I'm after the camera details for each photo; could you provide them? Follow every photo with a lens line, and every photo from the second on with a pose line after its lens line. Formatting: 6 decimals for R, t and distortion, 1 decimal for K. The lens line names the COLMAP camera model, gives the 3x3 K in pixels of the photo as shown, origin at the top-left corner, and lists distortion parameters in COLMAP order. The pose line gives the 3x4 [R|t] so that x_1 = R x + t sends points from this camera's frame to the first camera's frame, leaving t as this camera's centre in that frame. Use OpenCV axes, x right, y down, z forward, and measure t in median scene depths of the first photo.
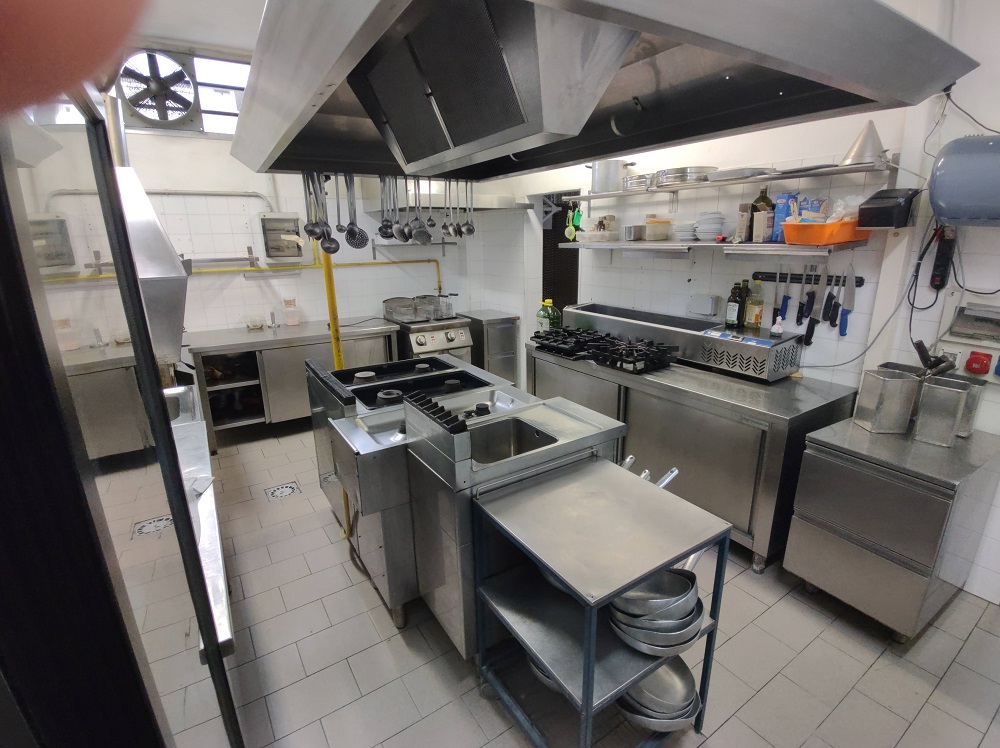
lens RADIAL K [[483.7, 0, 499.0], [0, 483.7, 369.1], [0, 0, 1]] dist [0.024550, -0.031000]
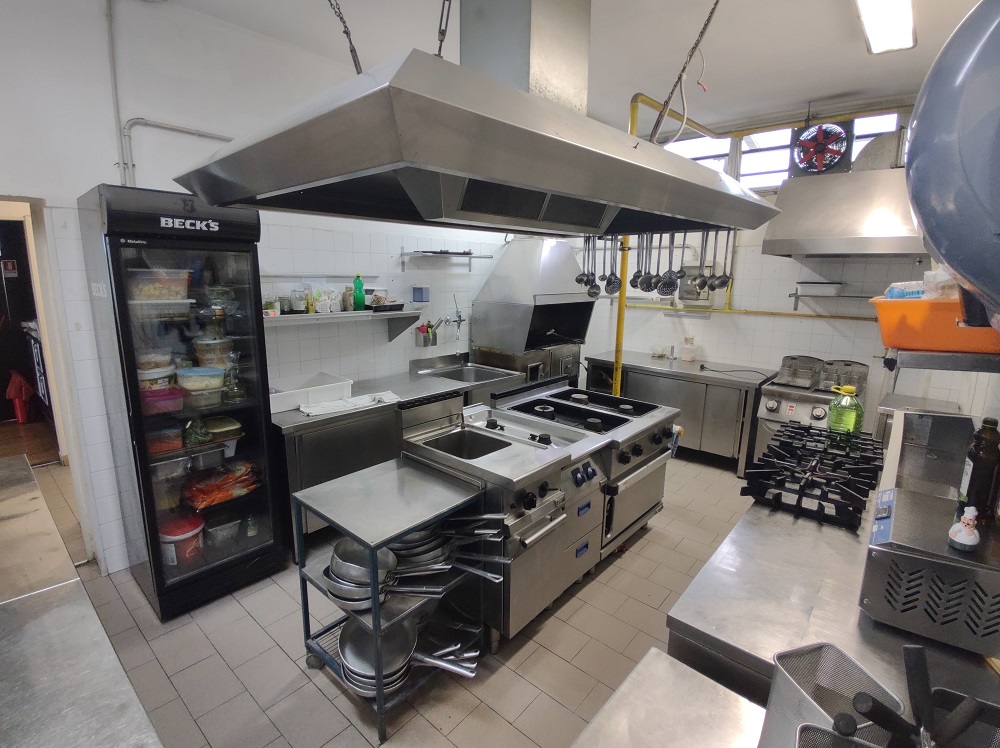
lens RADIAL K [[483.7, 0, 499.0], [0, 483.7, 369.1], [0, 0, 1]] dist [0.024550, -0.031000]
pose [[0.272923, 0.207030, -0.939495, 0.613517], [-0.276602, 0.952222, 0.129481, -0.120229], [0.921414, 0.224528, 0.317148, 0.325914]]
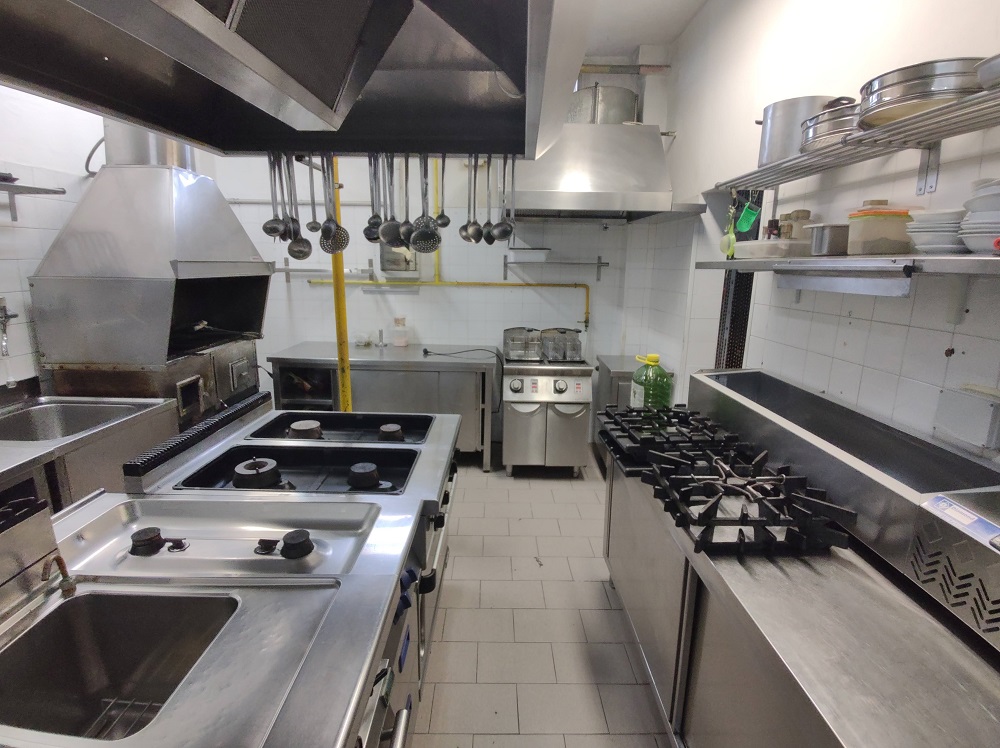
lens RADIAL K [[483.7, 0, 499.0], [0, 483.7, 369.1], [0, 0, 1]] dist [0.024550, -0.031000]
pose [[0.839064, 0.142396, -0.525066, 0.259065], [-0.173075, 0.984863, -0.009485, -0.088846], [0.515768, 0.098834, 0.851009, 0.410274]]
